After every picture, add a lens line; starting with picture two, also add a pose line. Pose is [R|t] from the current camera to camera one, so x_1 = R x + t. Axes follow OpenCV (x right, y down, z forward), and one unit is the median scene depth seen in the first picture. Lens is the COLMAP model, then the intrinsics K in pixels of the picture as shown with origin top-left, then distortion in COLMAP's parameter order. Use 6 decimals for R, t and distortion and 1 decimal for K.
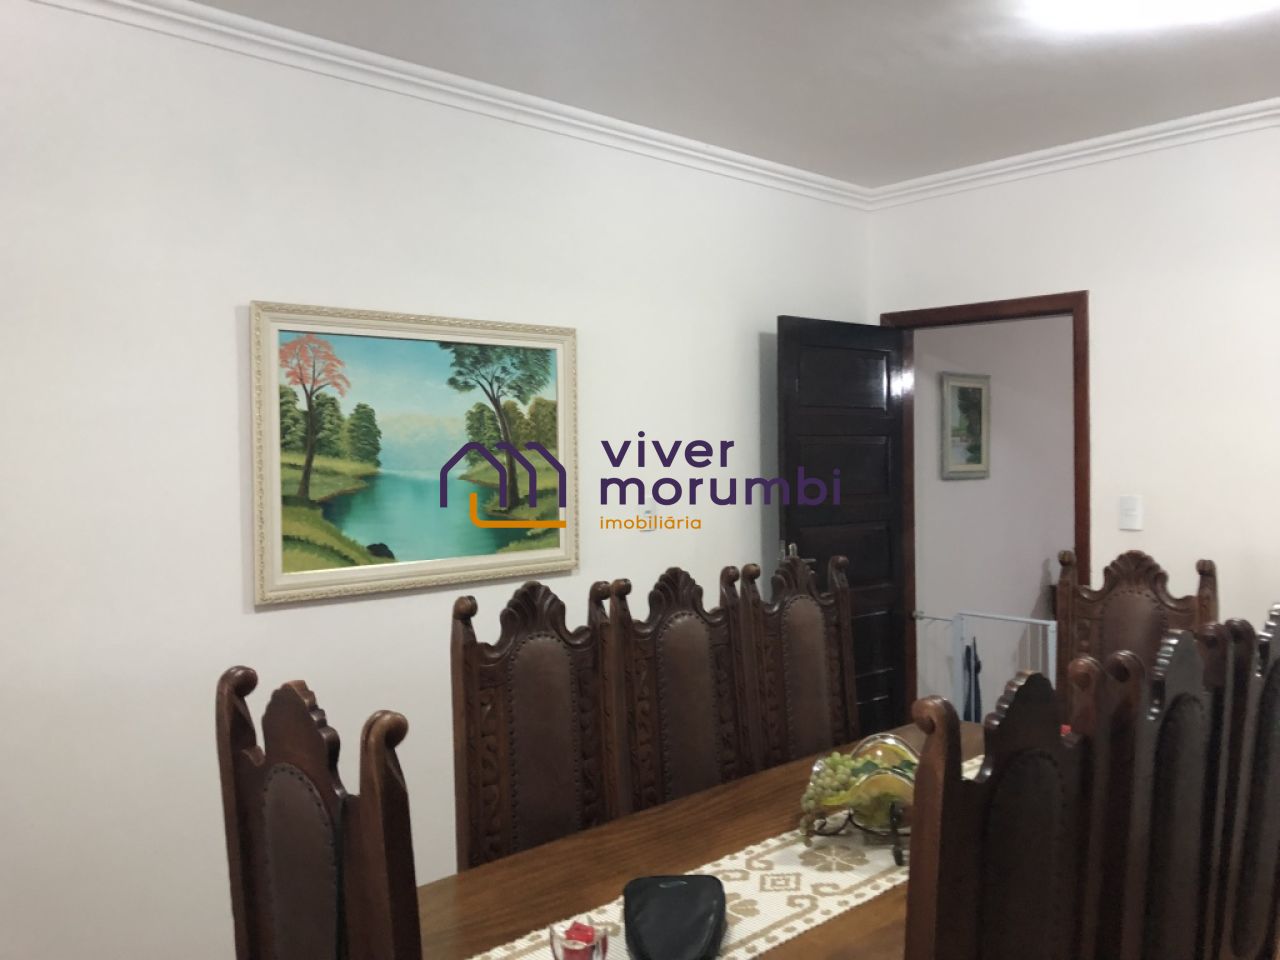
lens RADIAL K [[1045.1, 0, 640.0], [0, 1045.1, 480.0], [0, 0, 1]] dist [0.079300, -0.097213]
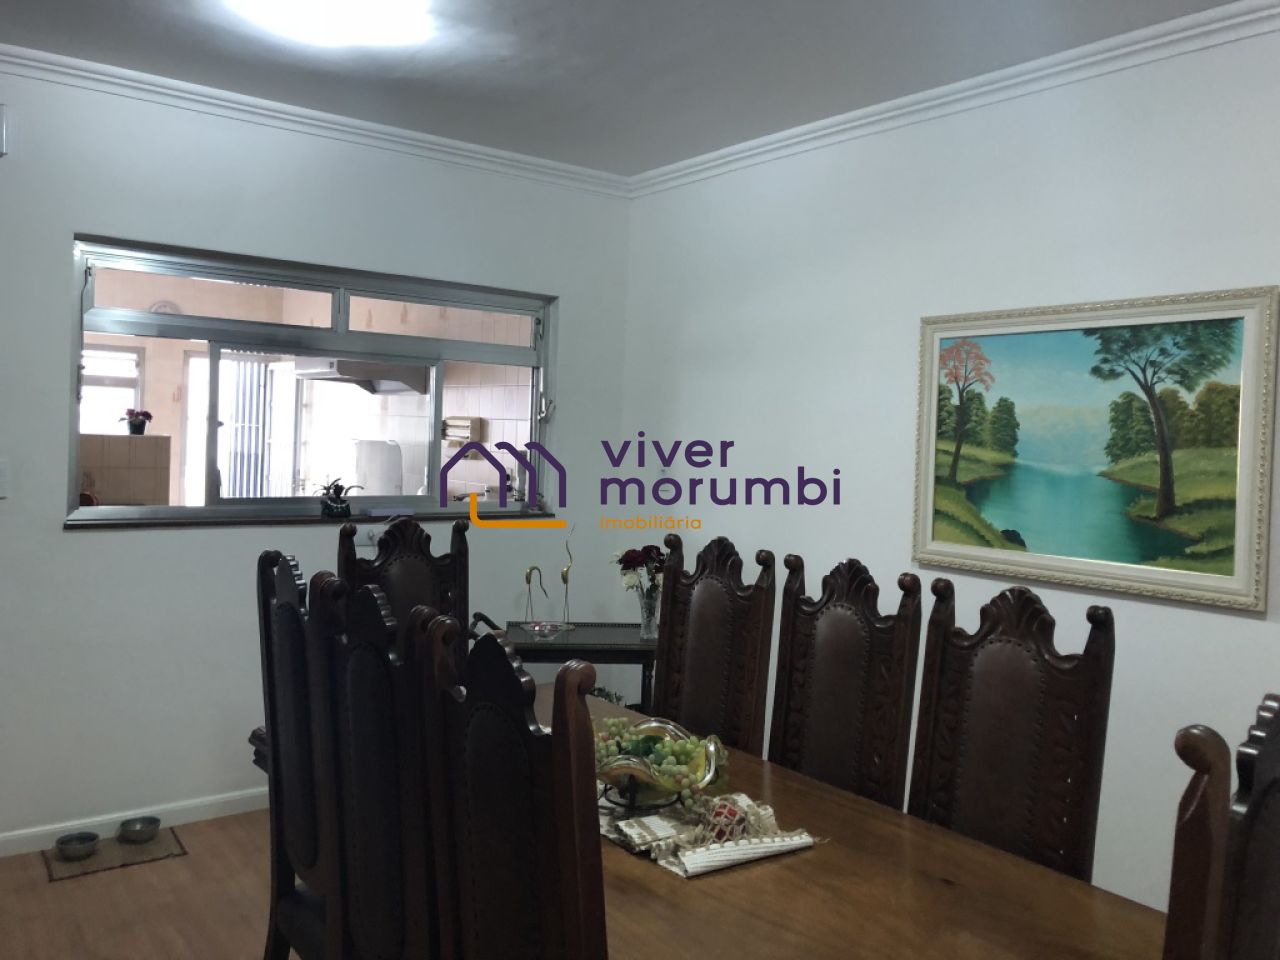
lens RADIAL K [[1045.1, 0, 640.0], [0, 1045.1, 480.0], [0, 0, 1]] dist [0.079300, -0.097213]
pose [[-0.092895, 0.055078, -0.994151, 0.770808], [-0.059088, 0.996404, 0.060724, -0.029276], [0.993921, 0.064383, -0.089307, 0.668229]]
